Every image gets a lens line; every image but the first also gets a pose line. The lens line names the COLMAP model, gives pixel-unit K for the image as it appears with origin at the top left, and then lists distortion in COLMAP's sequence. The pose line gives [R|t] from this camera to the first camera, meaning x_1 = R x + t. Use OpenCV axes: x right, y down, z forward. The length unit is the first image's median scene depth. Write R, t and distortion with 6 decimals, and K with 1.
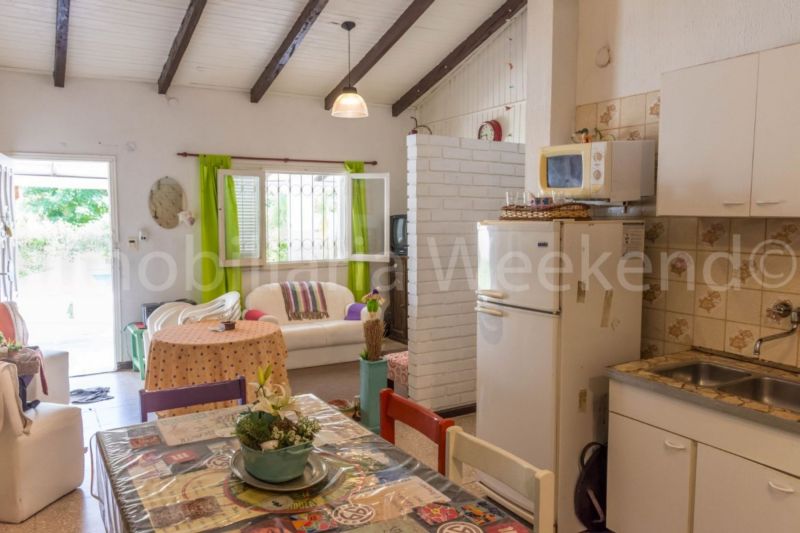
lens RADIAL K [[612.2, 0, 400.0], [0, 612.2, 266.5], [0, 0, 1]] dist [-0.005120, -0.000070]
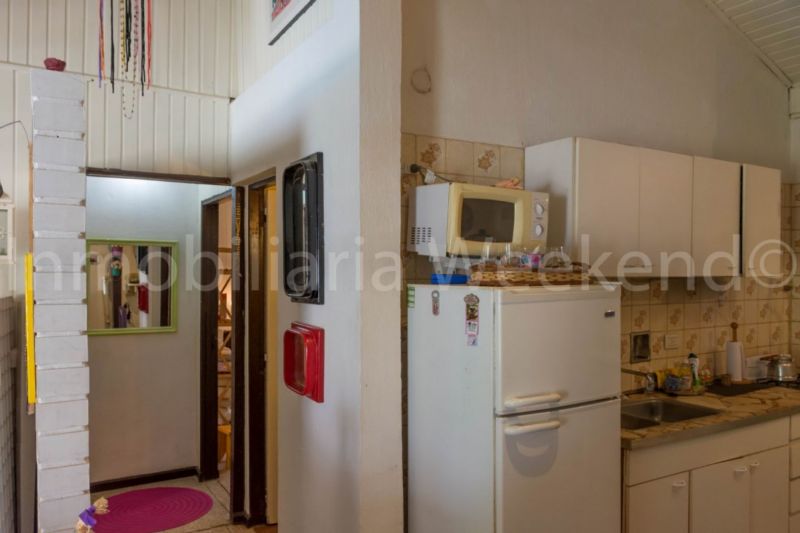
lens RADIAL K [[612.2, 0, 400.0], [0, 612.2, 266.5], [0, 0, 1]] dist [-0.005120, -0.000070]
pose [[-0.003736, 0.007065, 0.999968, -0.665243], [0.092856, 0.995657, -0.006688, -0.139812], [-0.995673, 0.092828, -0.004376, 1.505316]]
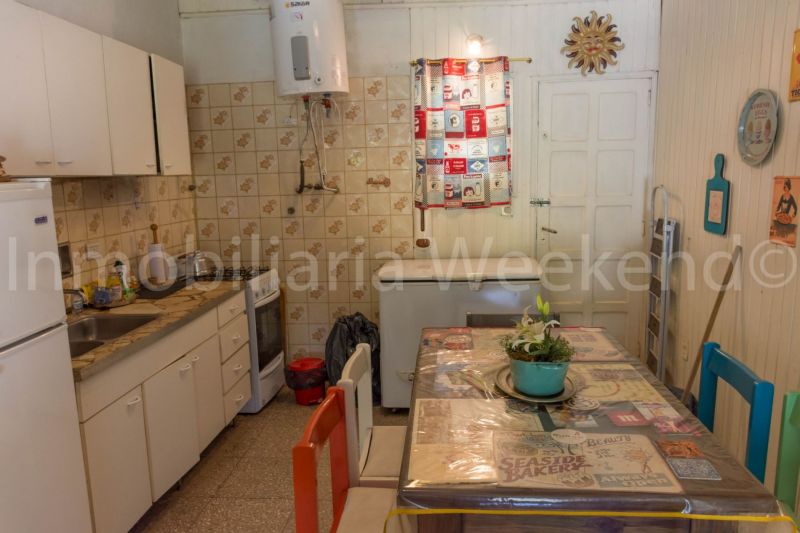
lens RADIAL K [[612.2, 0, 400.0], [0, 612.2, 266.5], [0, 0, 1]] dist [-0.005120, -0.000070]
pose [[-0.809437, -0.063171, 0.583799, -0.492775], [0.087116, 0.970276, 0.225776, -0.115557], [-0.580709, 0.233610, -0.779874, 1.516800]]
